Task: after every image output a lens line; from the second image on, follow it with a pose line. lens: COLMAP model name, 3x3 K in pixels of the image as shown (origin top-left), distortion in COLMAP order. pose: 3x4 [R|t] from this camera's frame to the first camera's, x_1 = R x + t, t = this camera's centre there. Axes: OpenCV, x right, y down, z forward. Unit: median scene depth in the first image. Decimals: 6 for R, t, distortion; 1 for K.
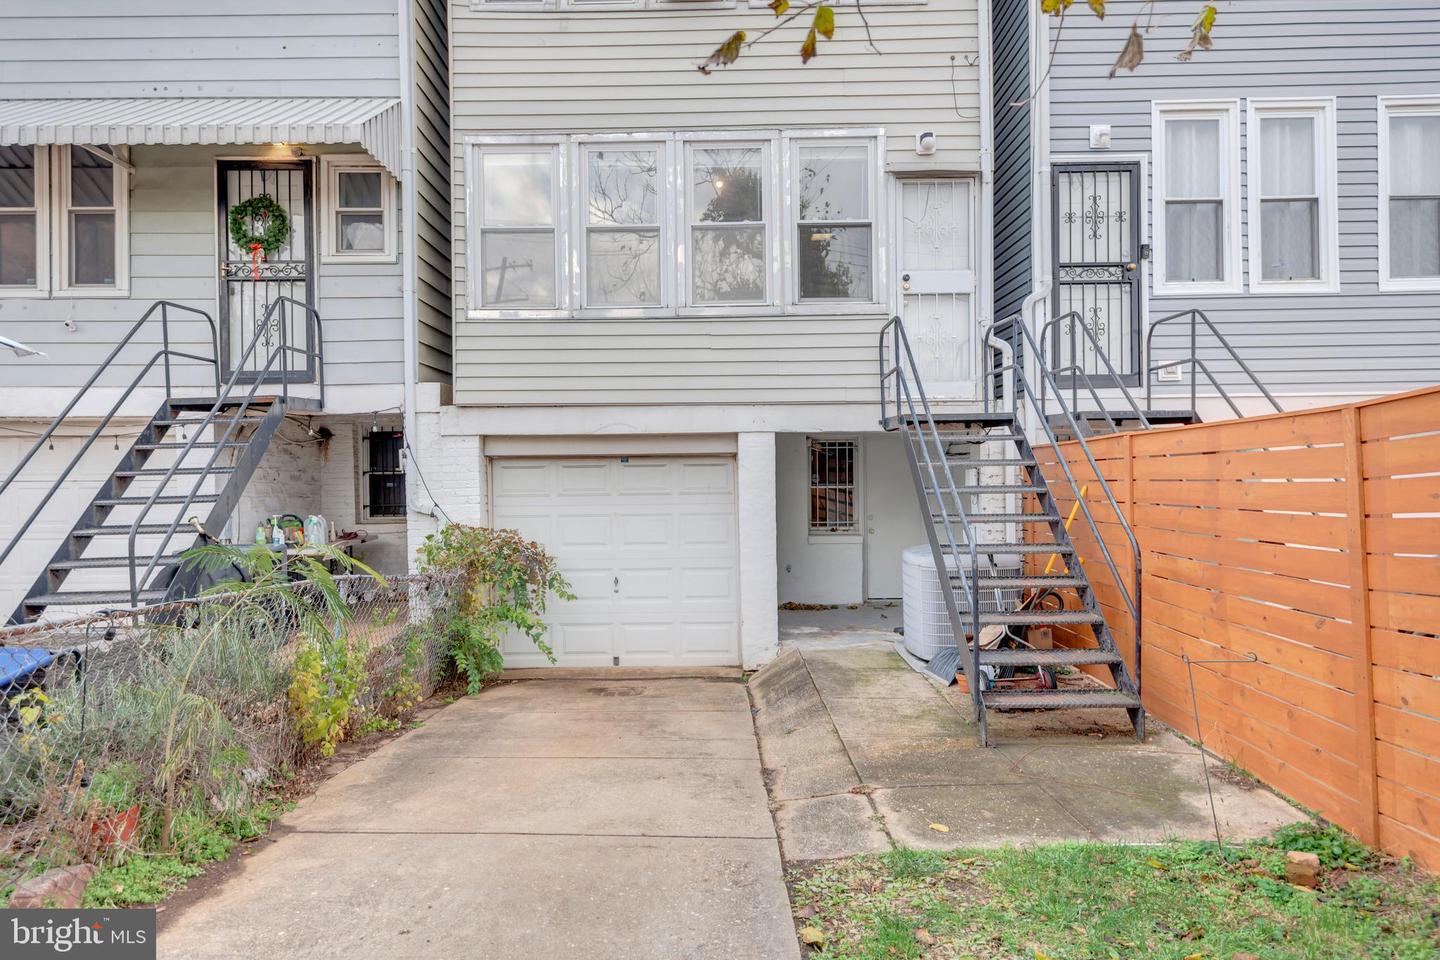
lens RADIAL K [[976.3, 0, 705.7], [0, 976.3, 482.4], [0, 0, 1]] dist [0.036972, -0.025917]
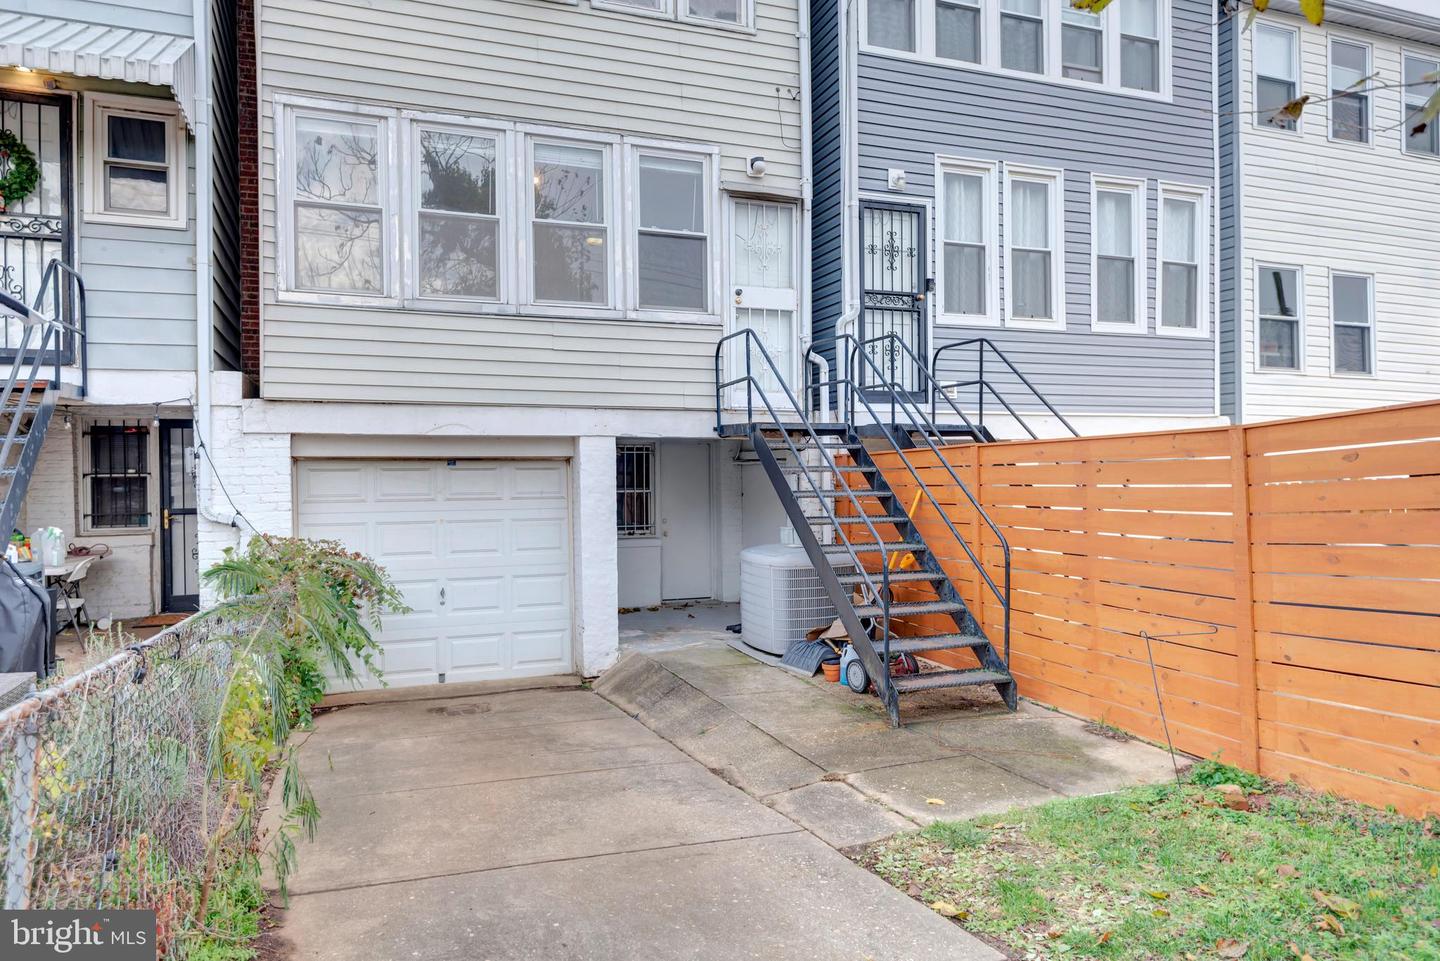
lens RADIAL K [[976.3, 0, 711.5], [0, 976.3, 483.0], [0, 0, 1]] dist [0.036972, -0.025917]
pose [[0.930993, 0.001844, 0.365033, -0.204051], [-0.000615, 0.999994, -0.003482, -0.000542], [-0.365037, 0.003017, 0.930988, 0.034877]]
